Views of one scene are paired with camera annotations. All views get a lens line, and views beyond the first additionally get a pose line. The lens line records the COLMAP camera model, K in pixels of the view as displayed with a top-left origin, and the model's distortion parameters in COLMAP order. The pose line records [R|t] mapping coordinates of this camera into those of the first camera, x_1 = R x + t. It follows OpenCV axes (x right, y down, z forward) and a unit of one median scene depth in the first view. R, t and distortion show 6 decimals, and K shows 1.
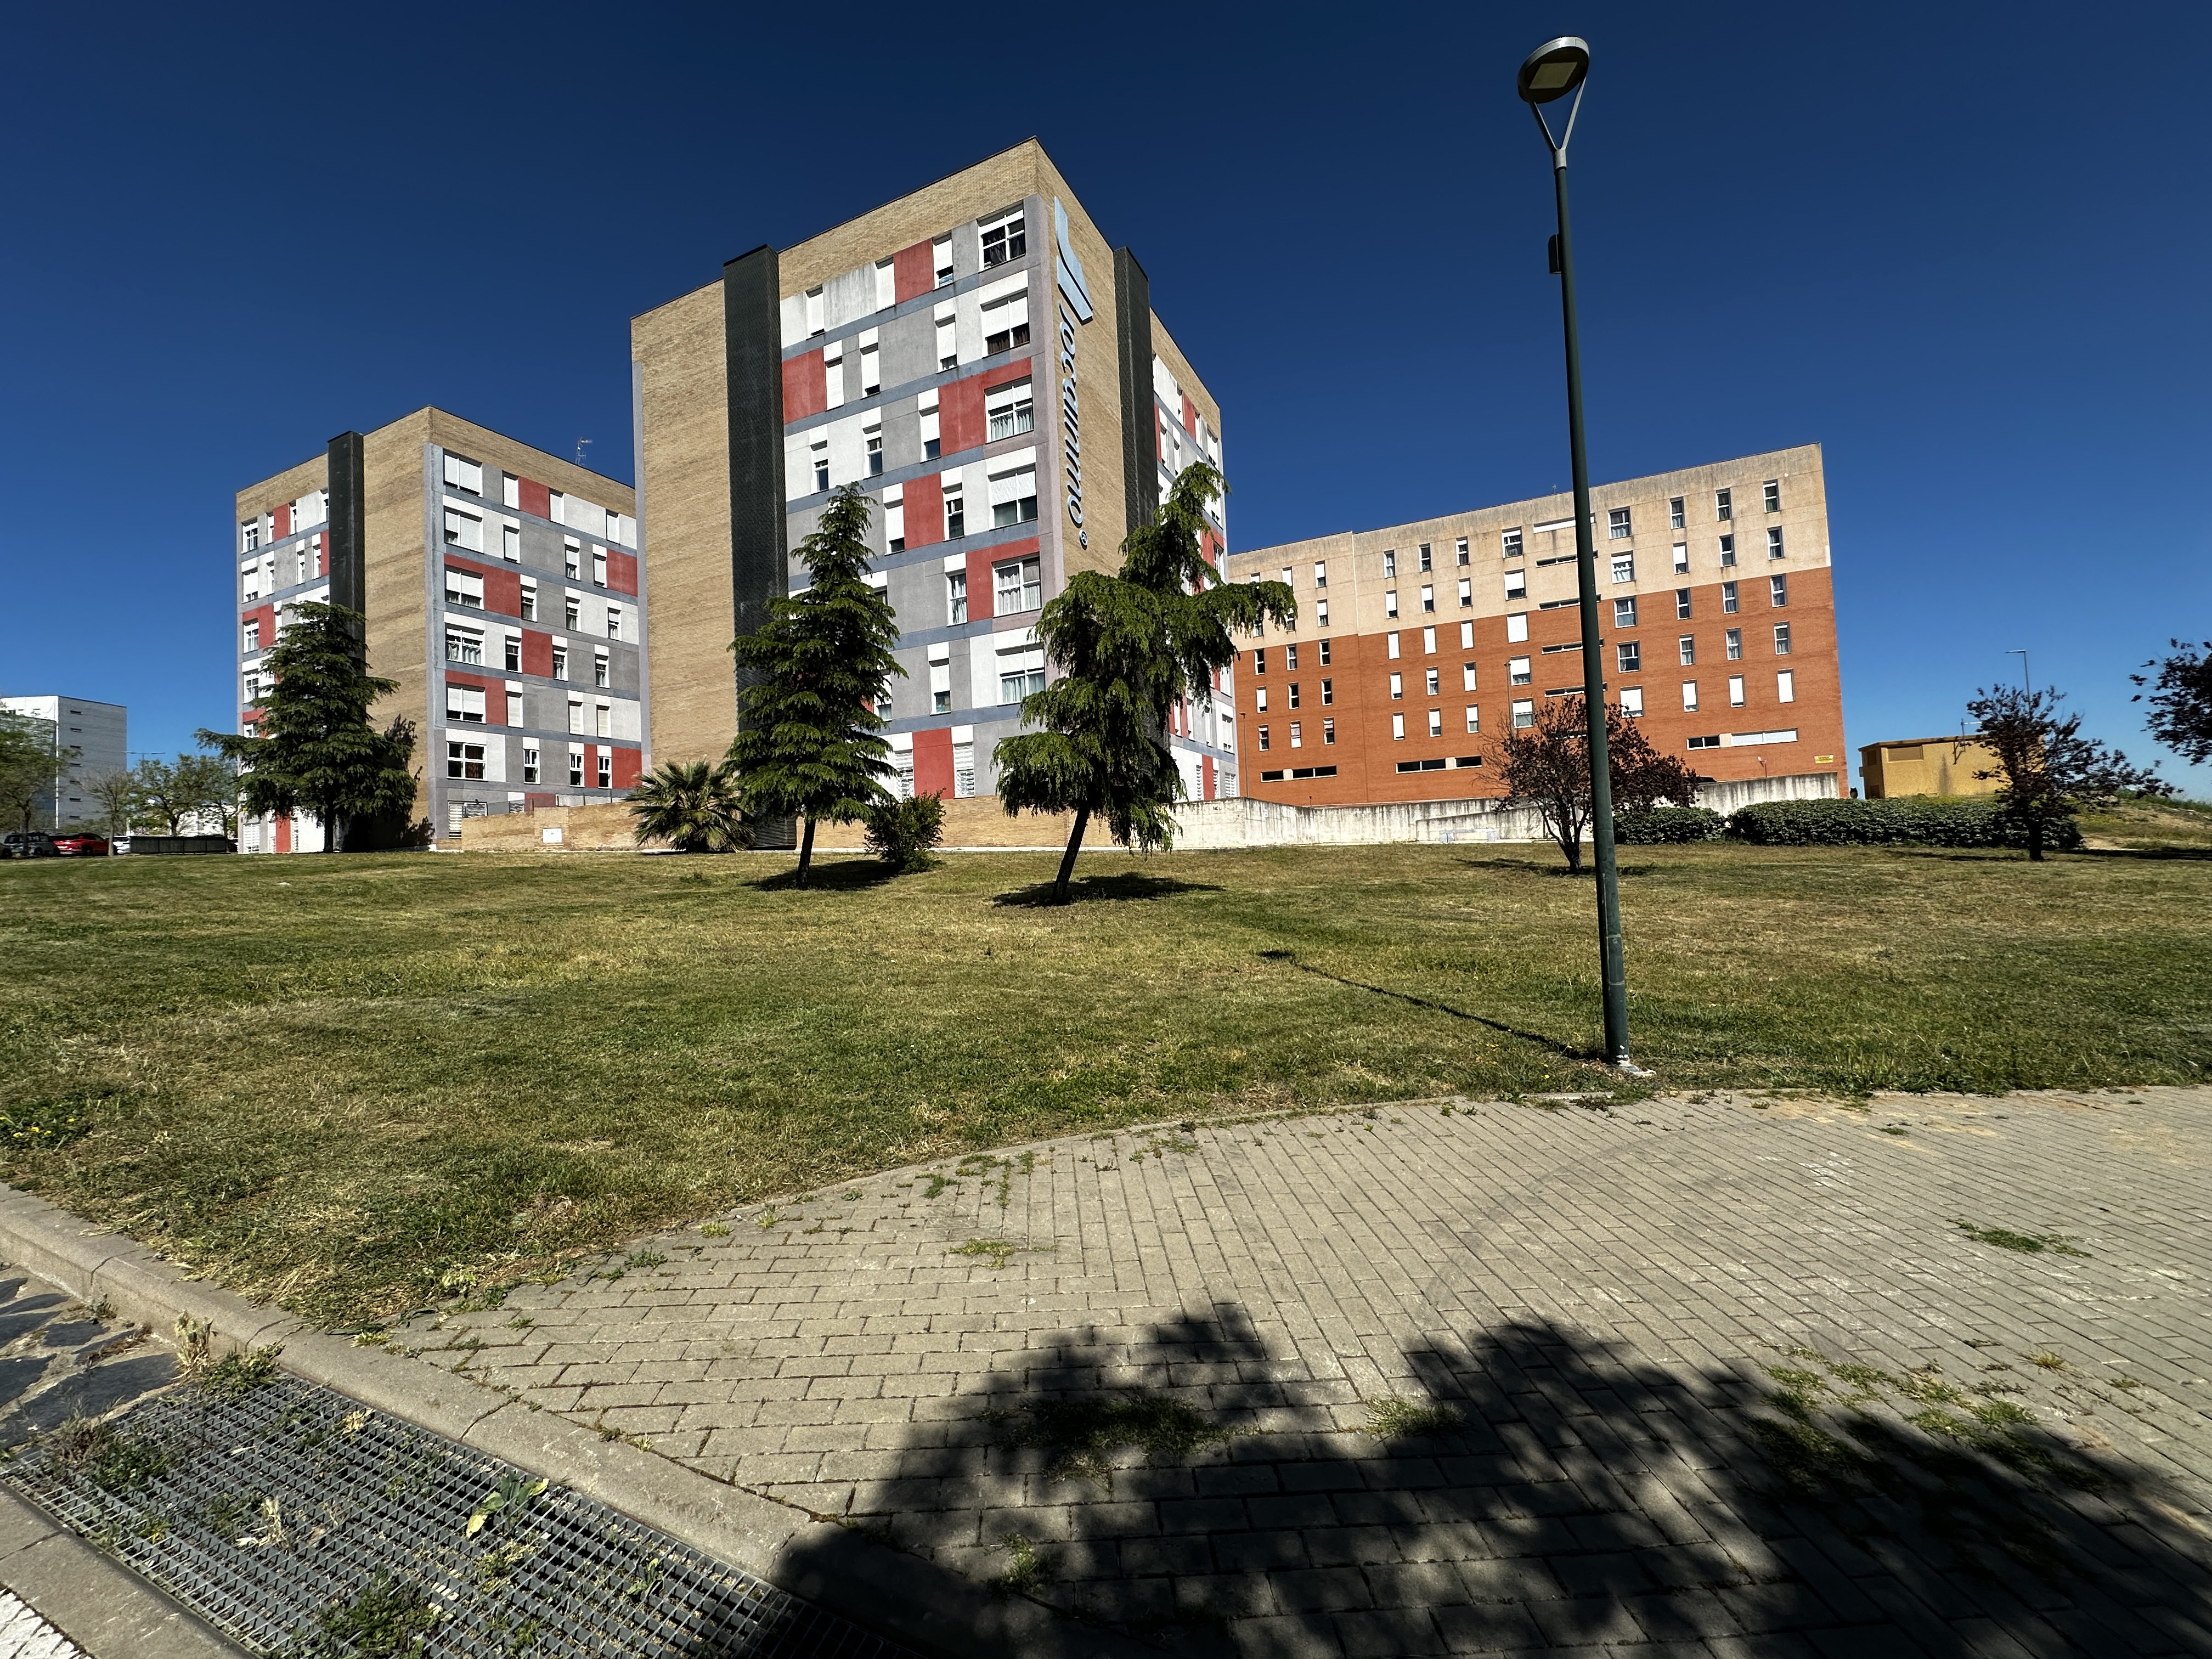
lens RADIAL K [[864.4, 0, 1106.0], [0, 864.4, 829.5], [0, 0, 1]] dist [-0.000818, -0.006930]
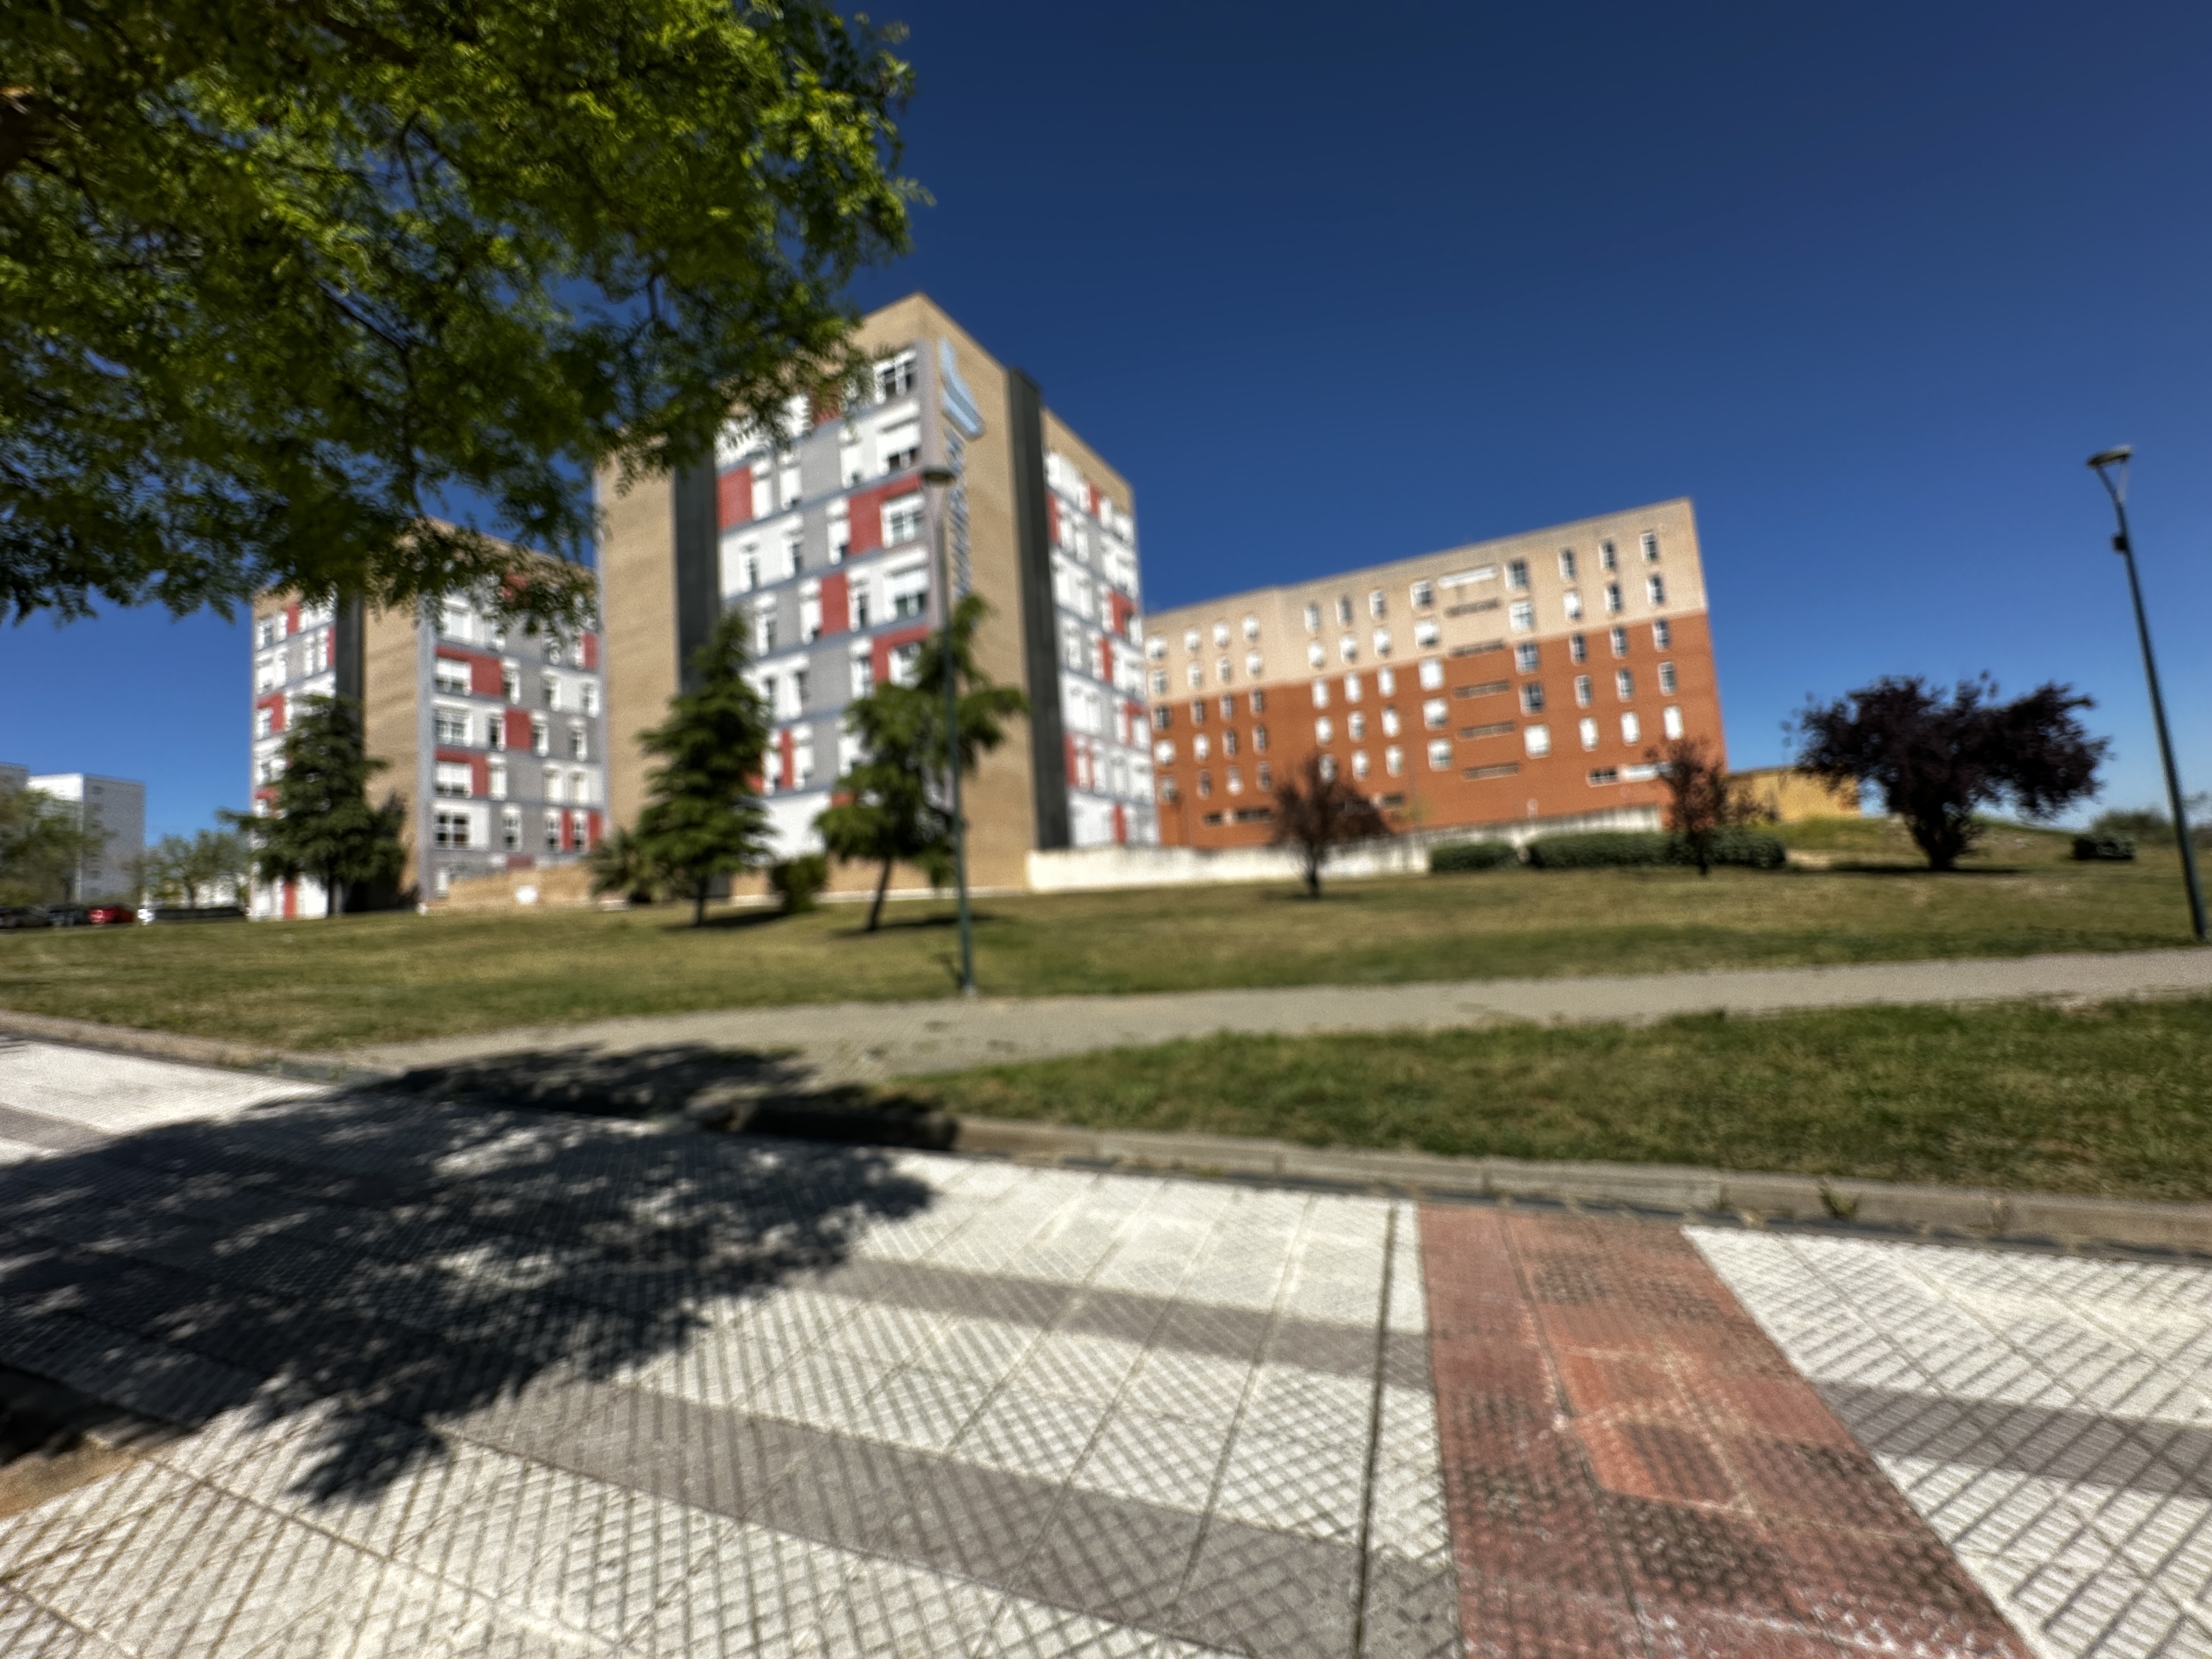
lens RADIAL K [[889.0, 0, 1106.0], [0, 889.0, 829.5], [0, 0, 1]] dist [-0.020556, -0.000083]
pose [[0.999455, -0.030454, -0.012734, 0.112939], [0.029780, 0.998299, -0.050115, 0.001709], [0.014238, 0.049708, 0.998662, -0.116105]]
